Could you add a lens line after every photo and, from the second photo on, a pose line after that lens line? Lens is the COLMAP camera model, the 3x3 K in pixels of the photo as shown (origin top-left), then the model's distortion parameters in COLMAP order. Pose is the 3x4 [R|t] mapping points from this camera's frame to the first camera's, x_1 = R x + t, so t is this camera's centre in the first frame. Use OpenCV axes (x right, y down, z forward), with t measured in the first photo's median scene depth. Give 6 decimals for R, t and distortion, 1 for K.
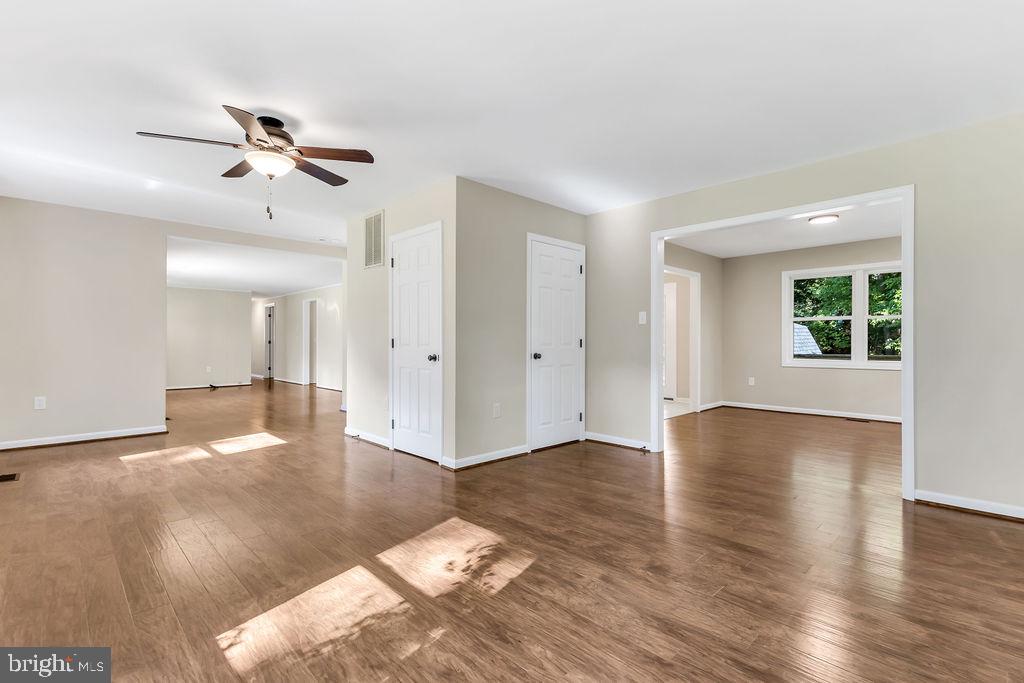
lens RADIAL K [[469.6, 0, 511.0], [0, 469.6, 346.4], [0, 0, 1]] dist [-0.013816, -0.000069]
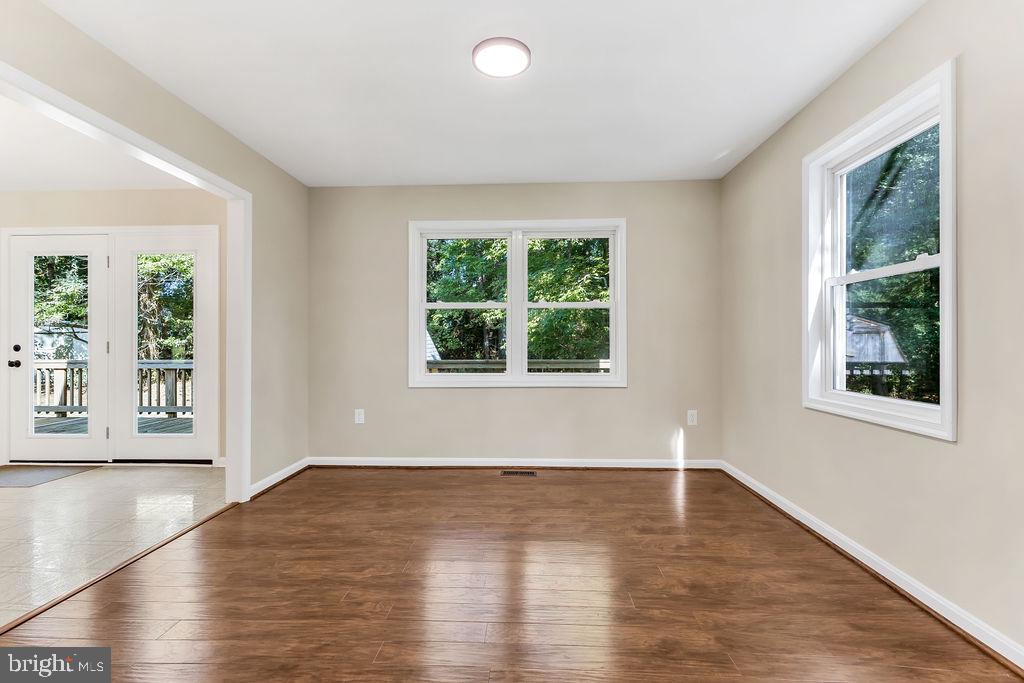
lens RADIAL K [[469.6, 0, 513.0], [0, 469.6, 345.0], [0, 0, 1]] dist [-0.013816, -0.000069]
pose [[0.726827, 0.002113, 0.686817, 0.279060], [0.000644, 0.999993, -0.003758, -0.007107], [-0.686820, 0.003174, 0.726820, 0.497587]]
